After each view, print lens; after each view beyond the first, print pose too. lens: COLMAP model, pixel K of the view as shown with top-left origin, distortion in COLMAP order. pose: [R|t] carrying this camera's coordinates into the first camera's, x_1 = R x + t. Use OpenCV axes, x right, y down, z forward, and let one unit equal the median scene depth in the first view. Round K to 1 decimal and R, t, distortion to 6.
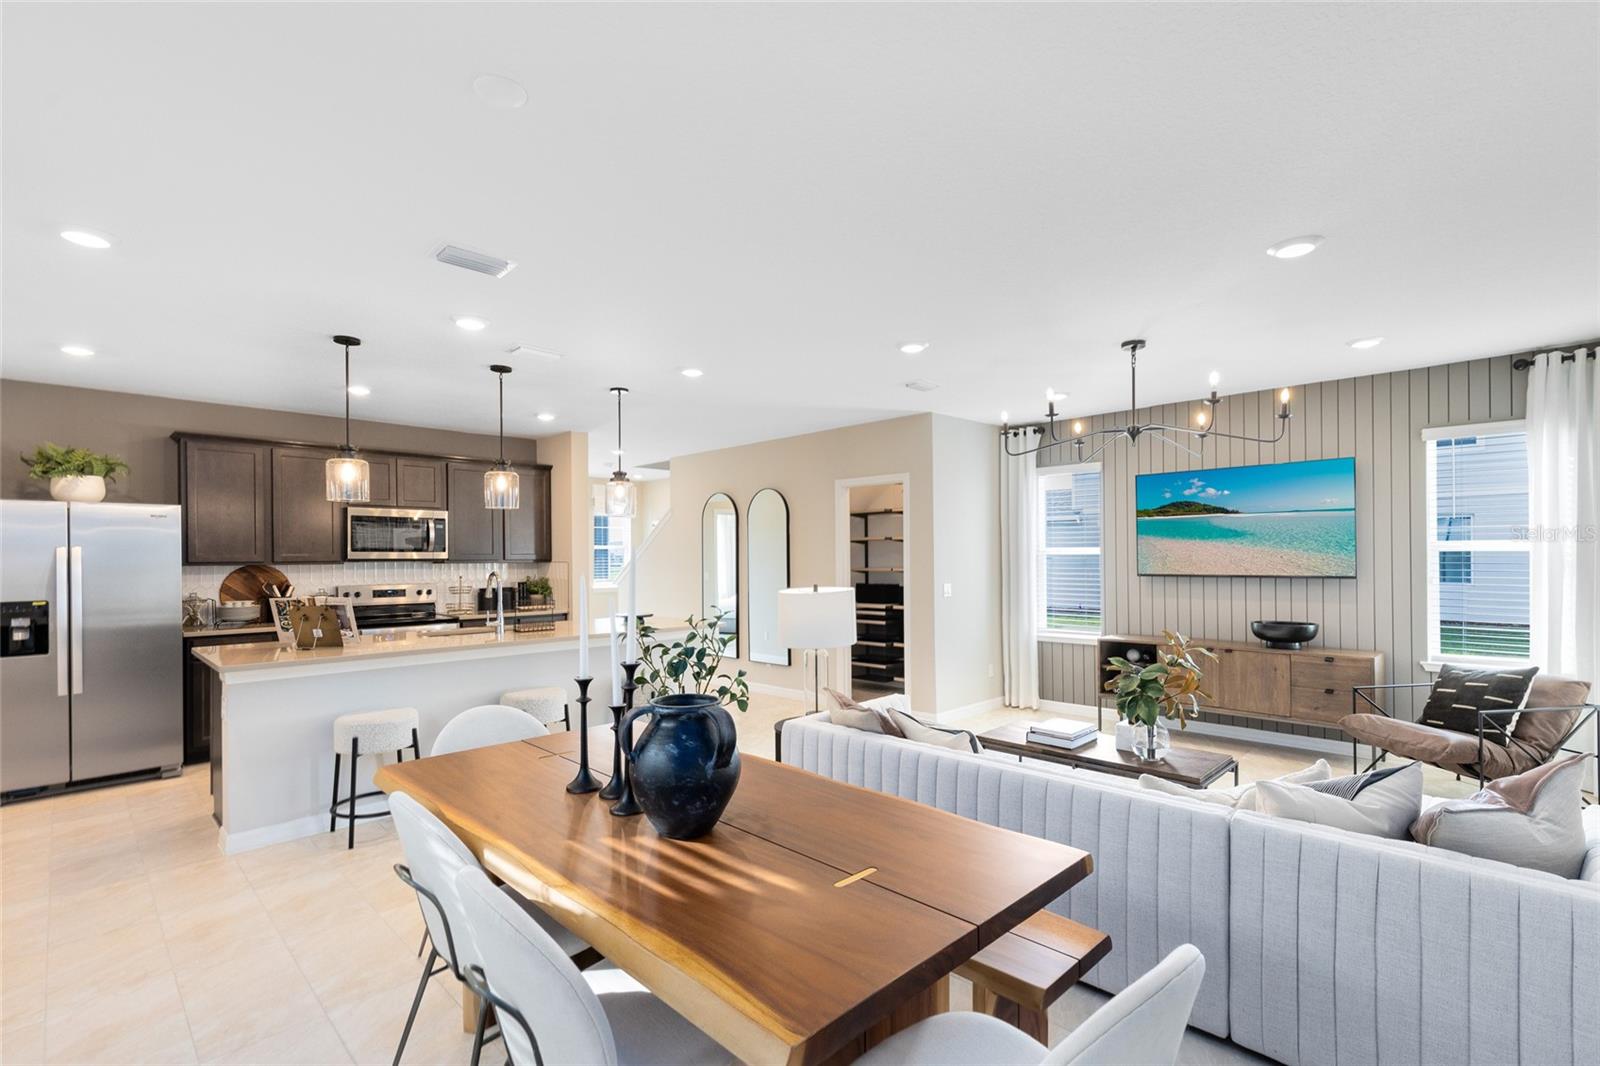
lens RADIAL K [[706.6, 0, 810.0], [0, 706.6, 554.8], [0, 0, 1]] dist [-0.004325, 0.000631]
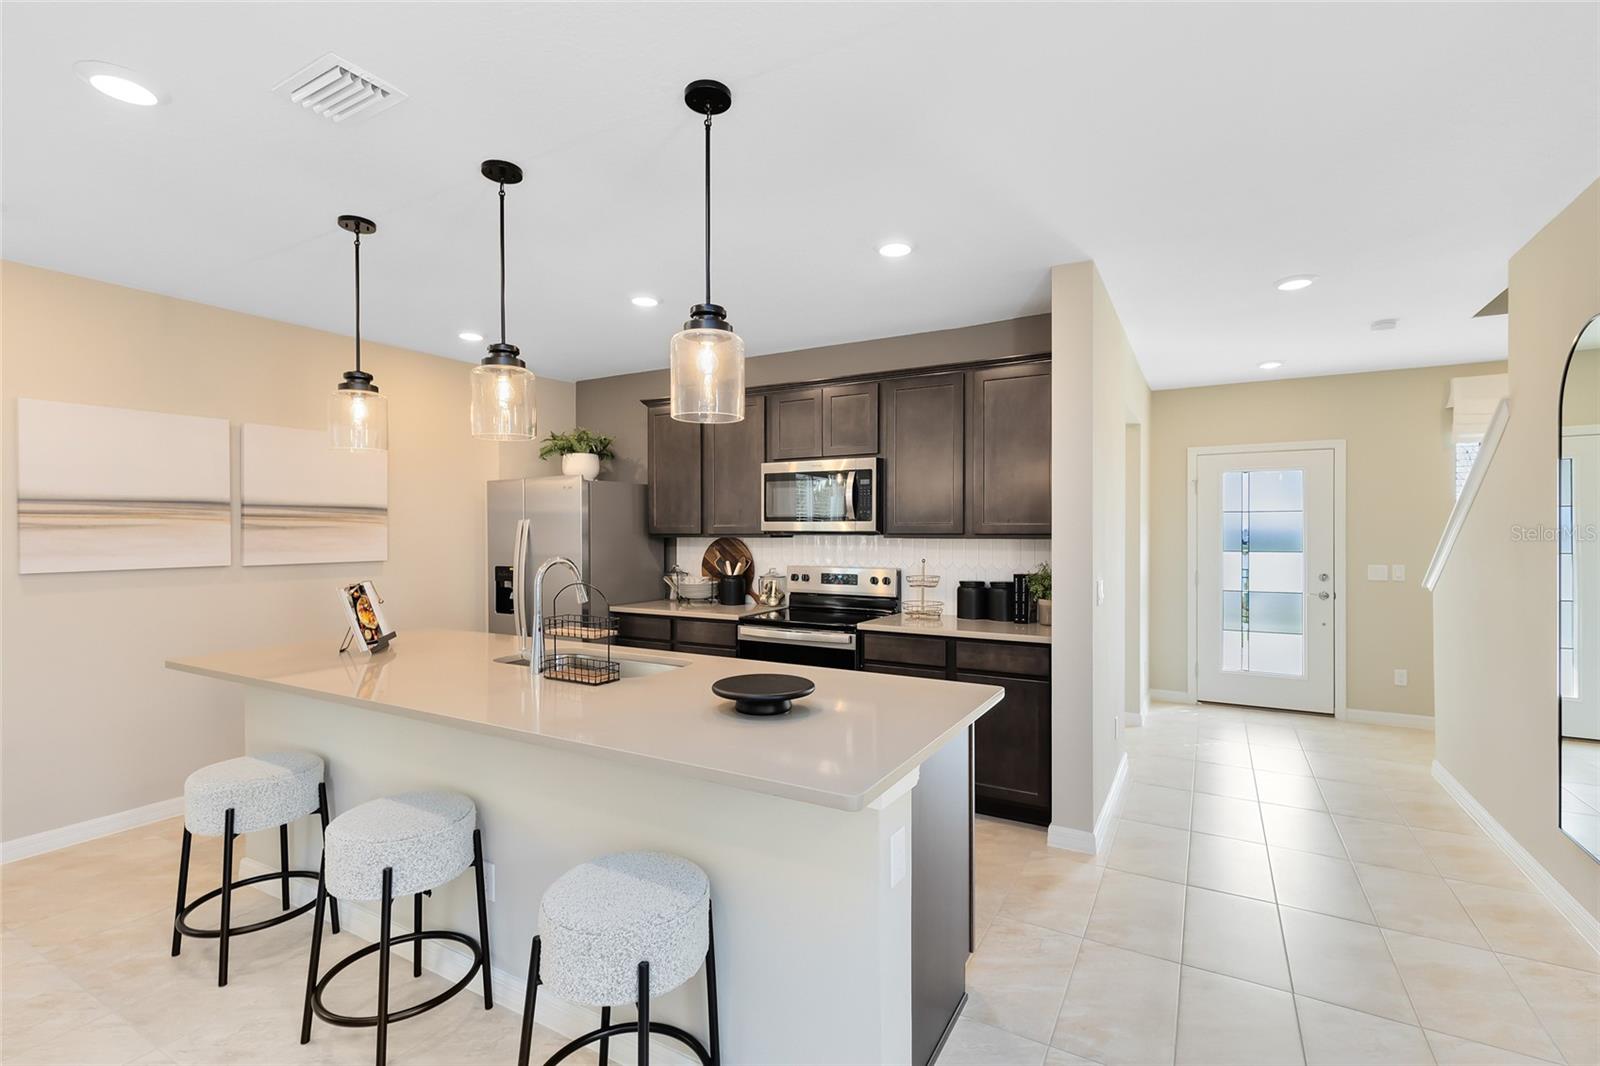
lens RADIAL K [[706.6, 0, 813.8], [0, 706.6, 538.9], [0, 0, 1]] dist [-0.004325, 0.000631]
pose [[0.253525, 0.014600, -0.967219, 0.116930], [0.002981, 0.999870, 0.015874, 0.002329], [0.967324, -0.006908, 0.253448, 0.956827]]
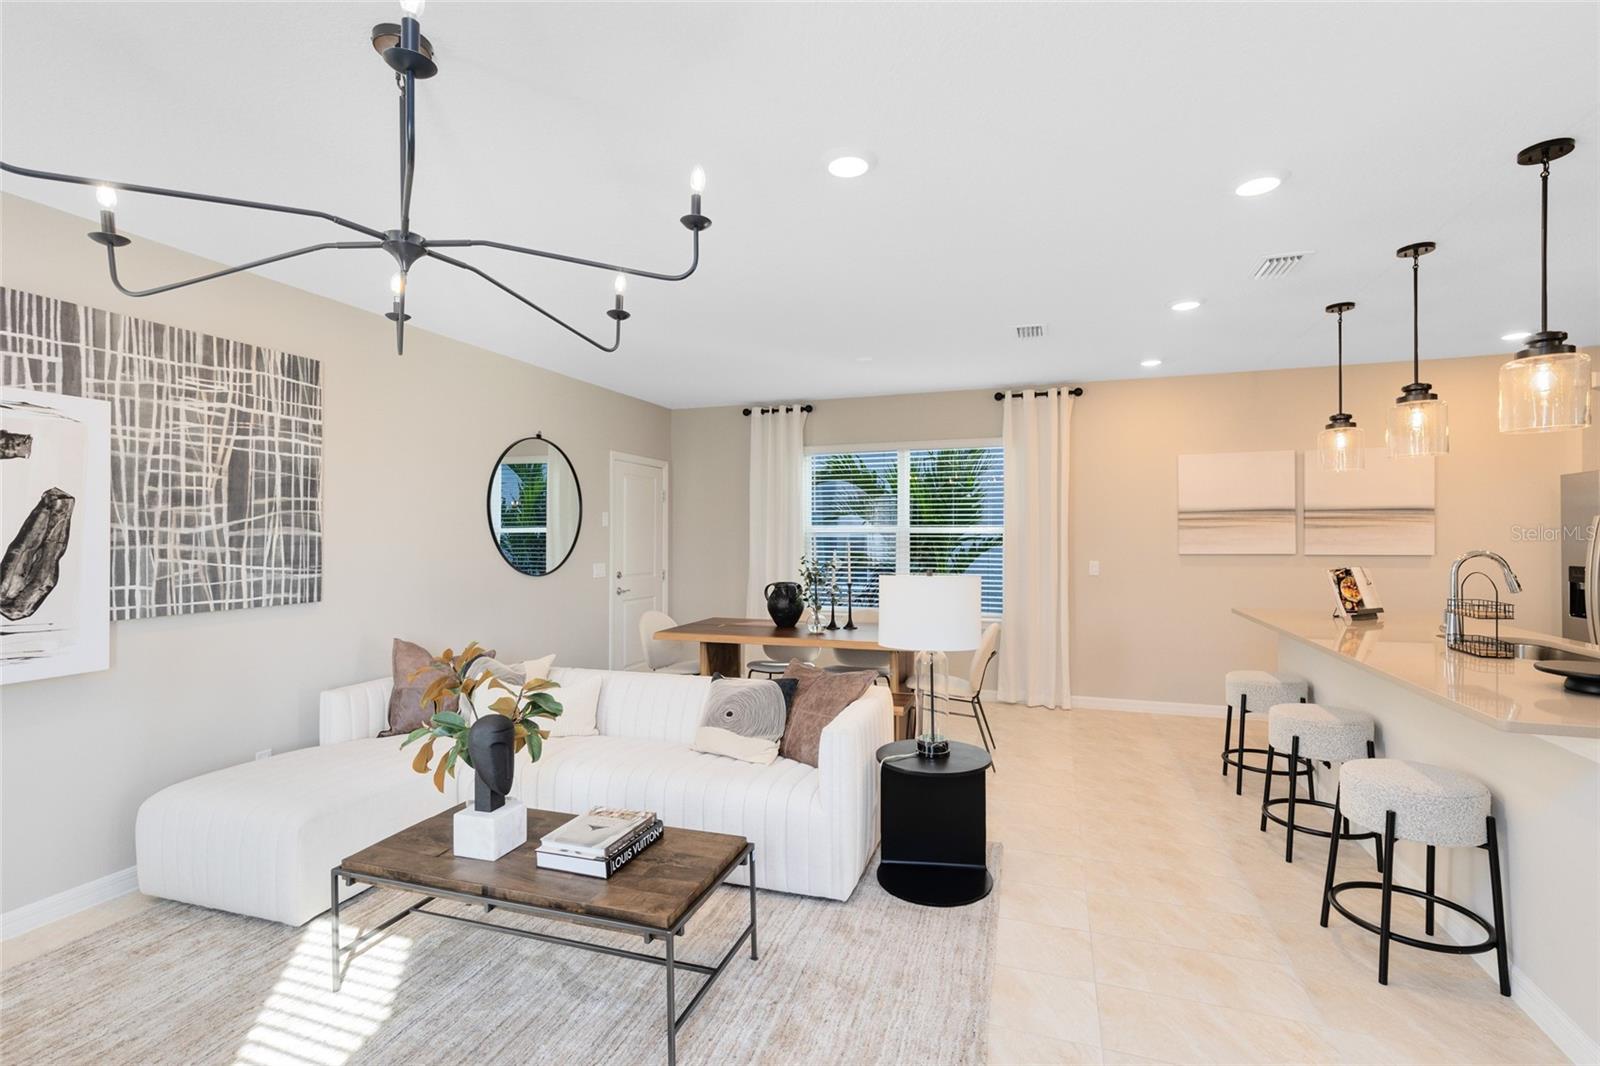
lens RADIAL K [[706.6, 0, 809.8], [0, 706.6, 542.3], [0, 0, 1]] dist [-0.004325, 0.000631]
pose [[-0.901908, 0.014741, -0.431677, 0.307129], [0.012481, 0.999890, 0.008068, 0.005473], [0.431748, 0.001888, -0.901992, 1.162851]]
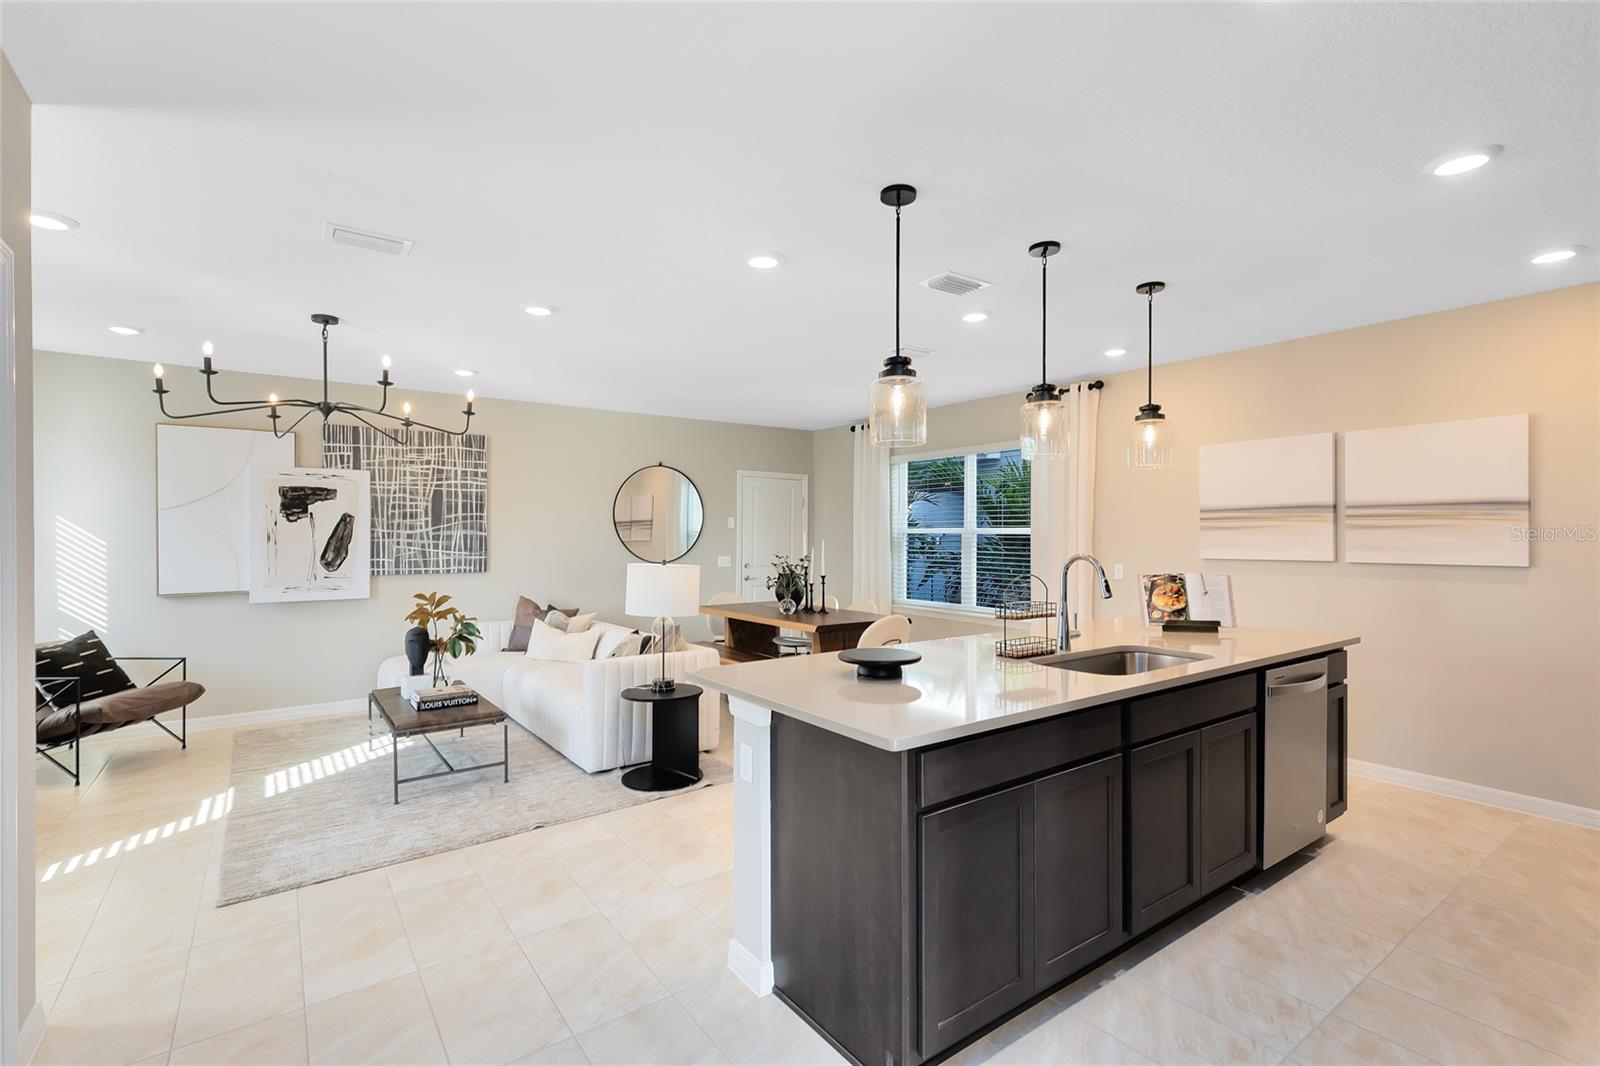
lens RADIAL K [[706.6, 0, 806.4], [0, 706.6, 538.0], [0, 0, 1]] dist [-0.004325, 0.000631]
pose [[-0.988832, 0.006938, 0.148871, -0.275559], [0.006679, 0.999975, -0.002244, 0.010717], [-0.148883, -0.001225, -0.988854, 1.448051]]
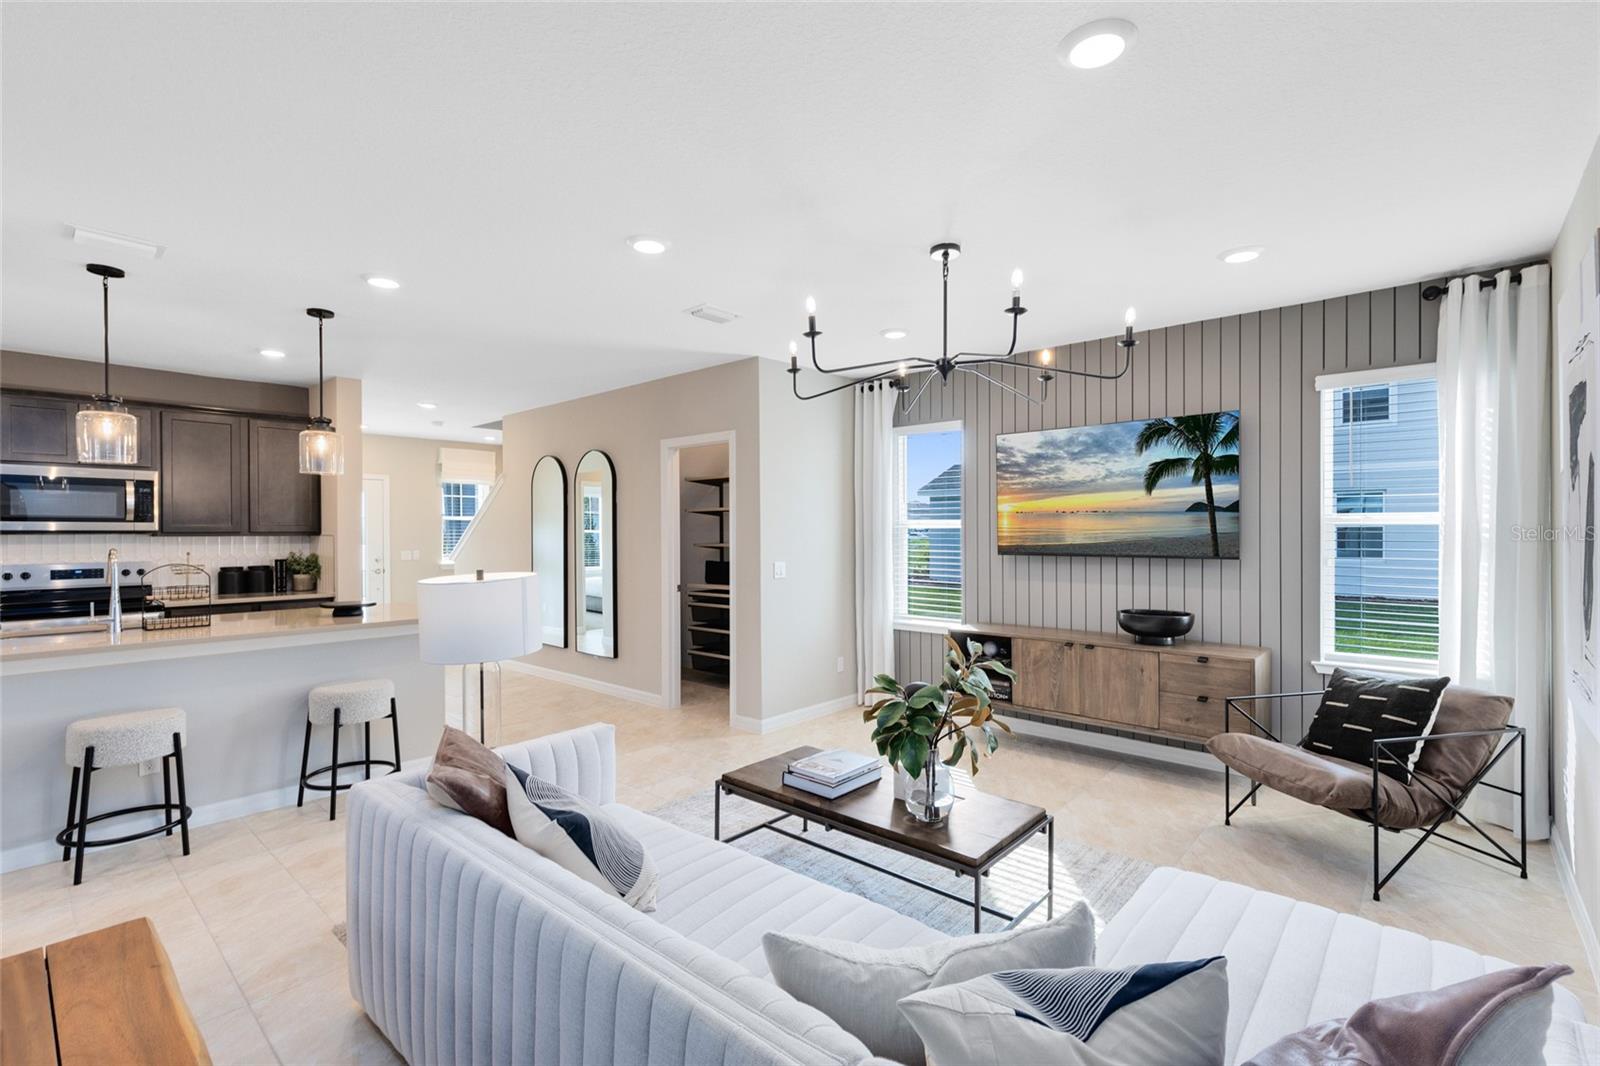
lens RADIAL K [[706.6, 0, 799.5], [0, 706.6, 533.7], [0, 0, 1]] dist [-0.004325, 0.000631]
pose [[0.998198, 0.003500, 0.059912, 0.200436], [-0.003944, 0.999966, 0.007294, 0.000250], [-0.059884, -0.007518, 0.998177, 0.197243]]
